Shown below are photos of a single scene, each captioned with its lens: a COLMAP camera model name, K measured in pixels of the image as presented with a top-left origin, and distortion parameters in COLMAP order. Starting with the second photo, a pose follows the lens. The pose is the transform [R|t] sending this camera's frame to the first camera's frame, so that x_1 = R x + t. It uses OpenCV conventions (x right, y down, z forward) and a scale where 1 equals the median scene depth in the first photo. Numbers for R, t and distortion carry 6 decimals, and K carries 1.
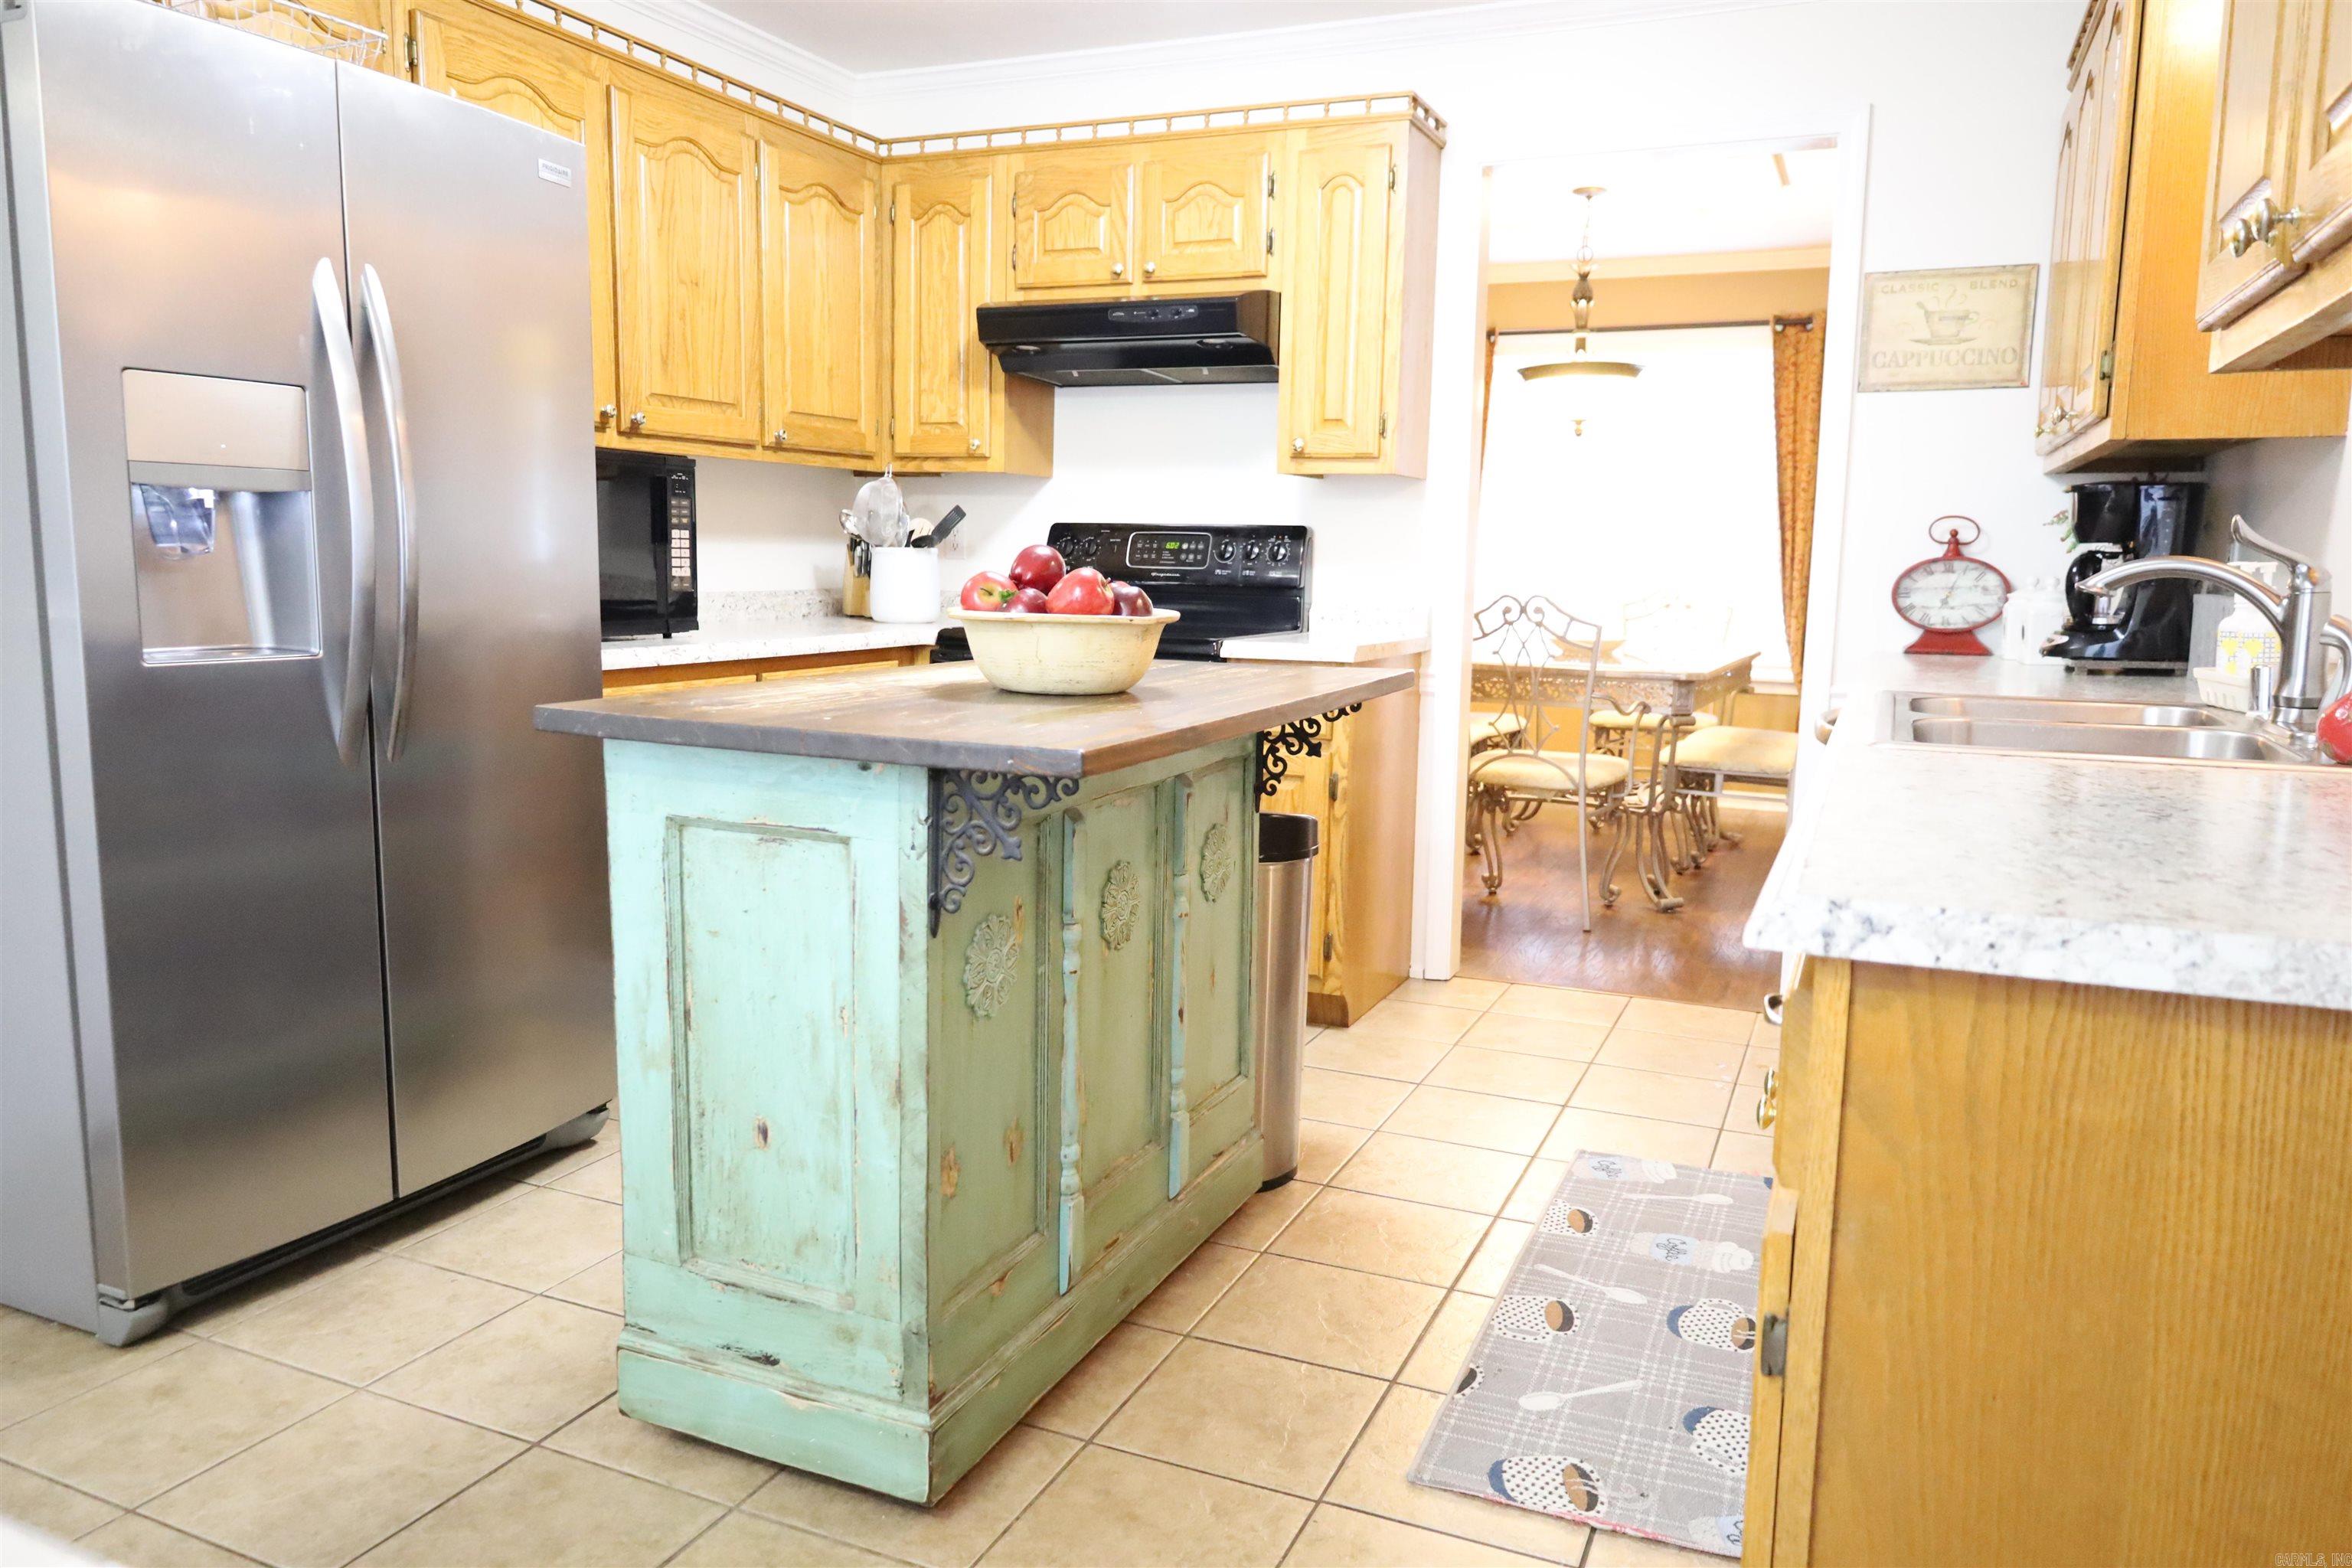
lens RADIAL K [[1605.5, 0, 1176.0], [0, 1605.5, 784.0], [0, 0, 1]] dist [-0.001242, 0.001825]
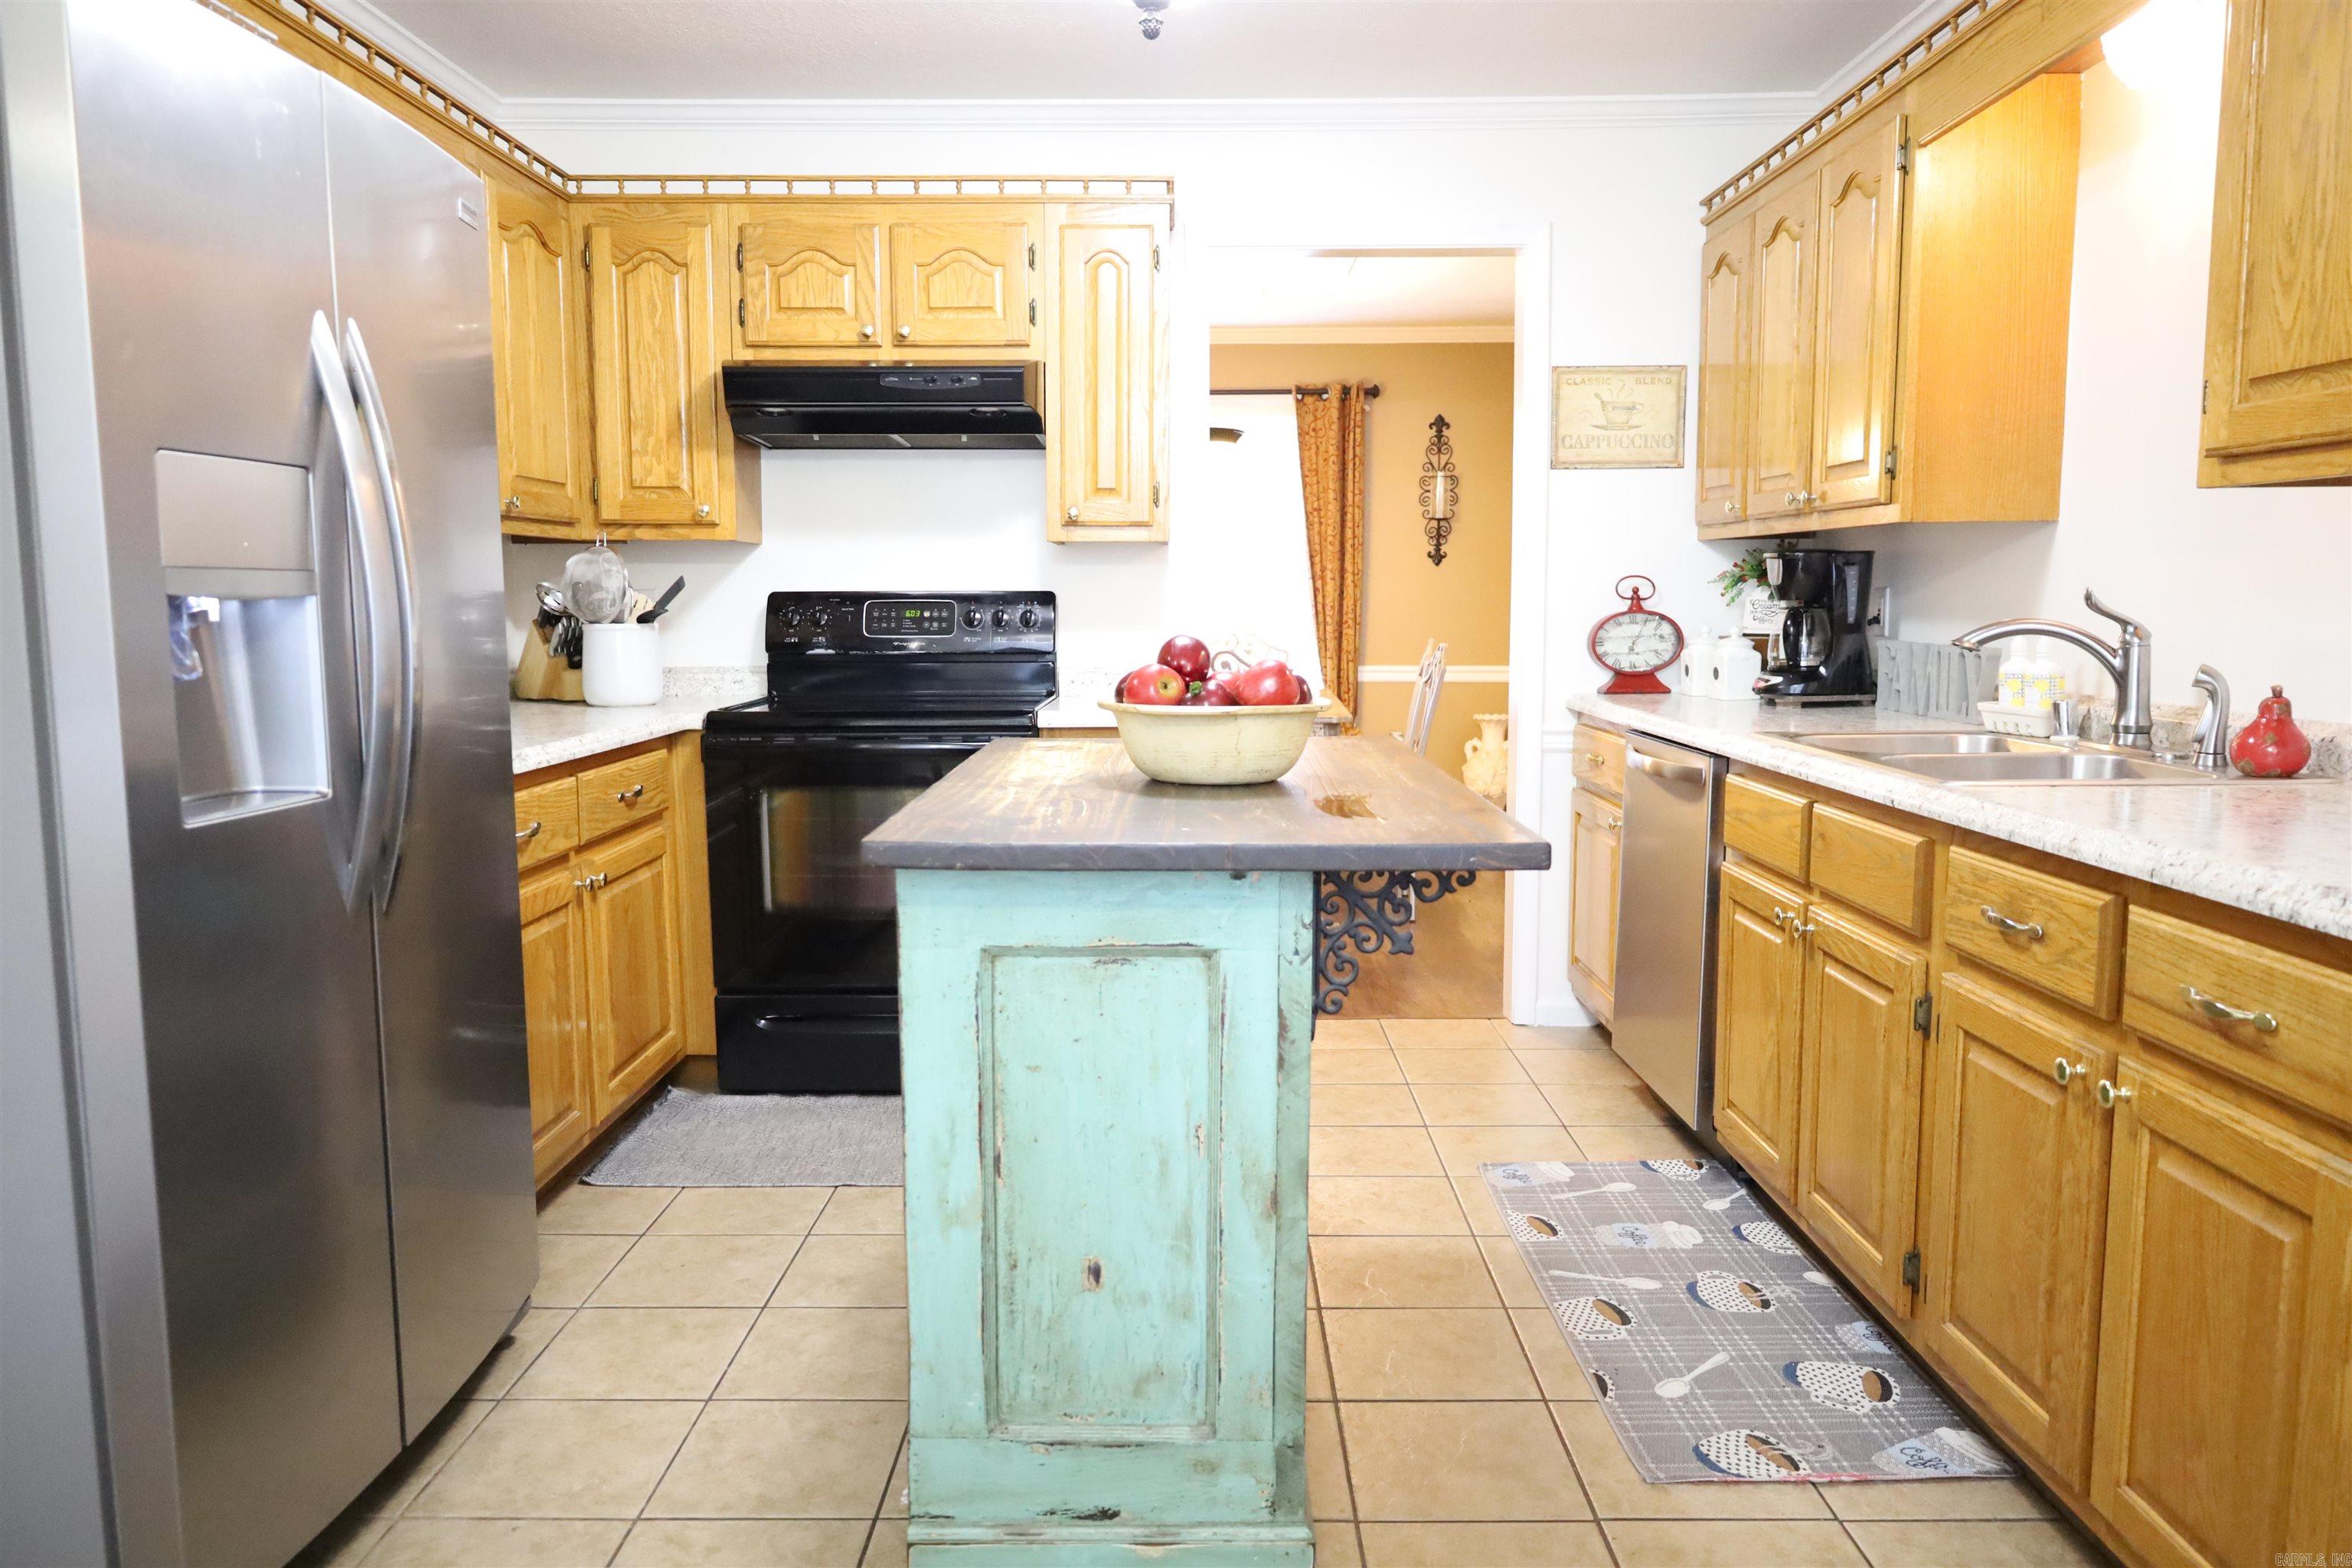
lens RADIAL K [[1612.1, 0, 1176.0], [0, 1612.1, 784.0], [0, 0, 1]] dist [-0.006581, 0.000286]
pose [[0.917091, -0.066243, 0.393137, -0.324506], [0.076232, 0.997042, -0.009829, -0.031703], [-0.391322, 0.038984, 0.919428, 0.059260]]
